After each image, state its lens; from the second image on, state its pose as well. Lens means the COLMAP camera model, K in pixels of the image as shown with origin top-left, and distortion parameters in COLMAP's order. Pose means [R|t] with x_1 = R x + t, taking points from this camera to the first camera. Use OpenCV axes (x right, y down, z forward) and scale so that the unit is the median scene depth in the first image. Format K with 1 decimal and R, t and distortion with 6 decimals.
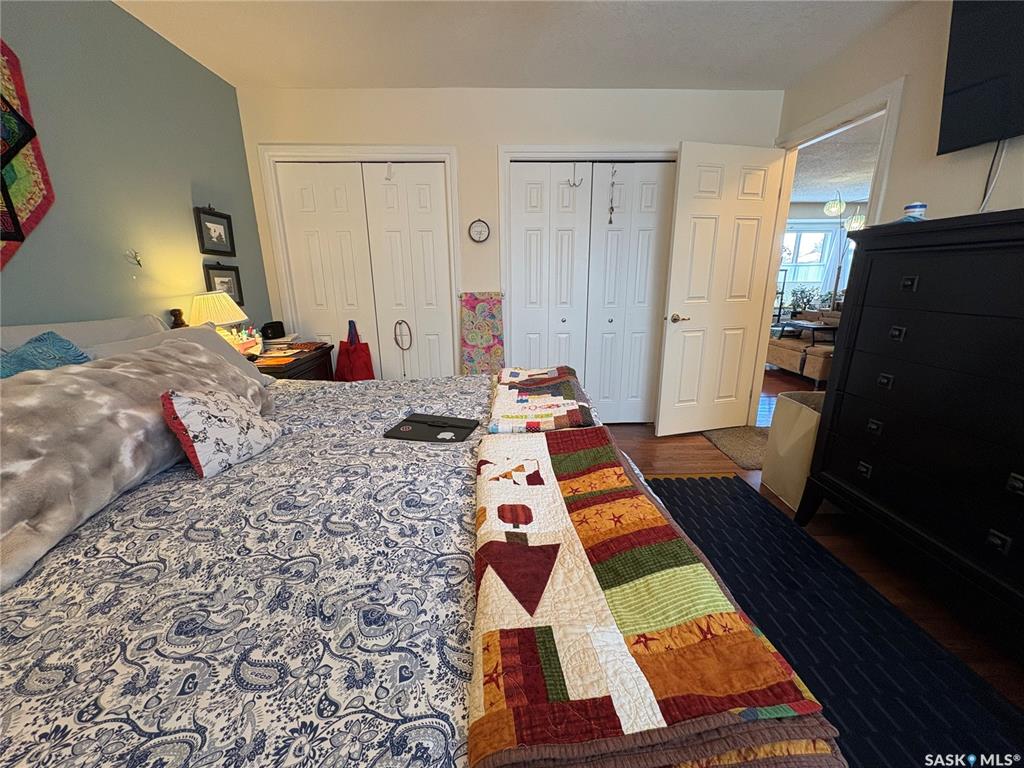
lens RADIAL K [[408.2, 0, 514.3], [0, 408.2, 383.9], [0, 0, 1]] dist [0.004115, -0.000427]
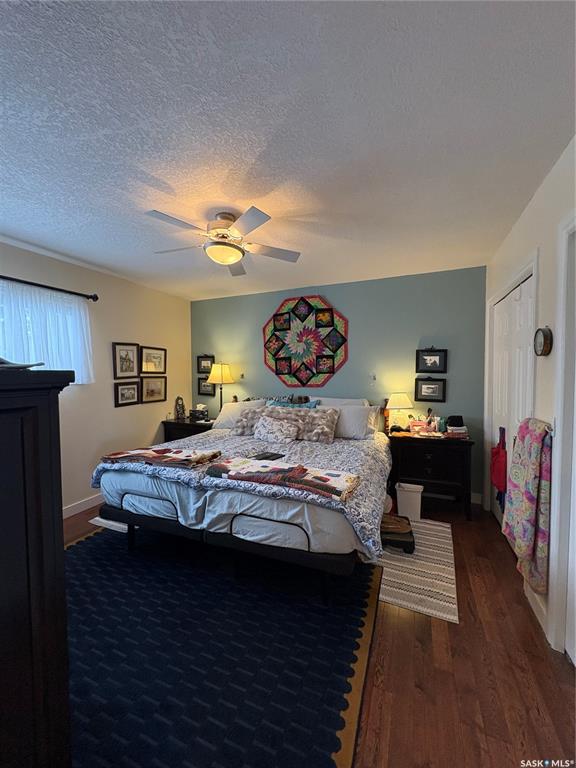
lens RADIAL K [[306.1, 0, 288.1], [0, 306.1, 386.6], [0, 0, 1]] dist [0.004115, -0.000427]
pose [[-0.407375, 0.058151, -0.911408, 0.743365], [-0.221716, 0.961817, 0.160468, -0.340122], [0.885939, 0.267445, -0.378927, 0.989411]]
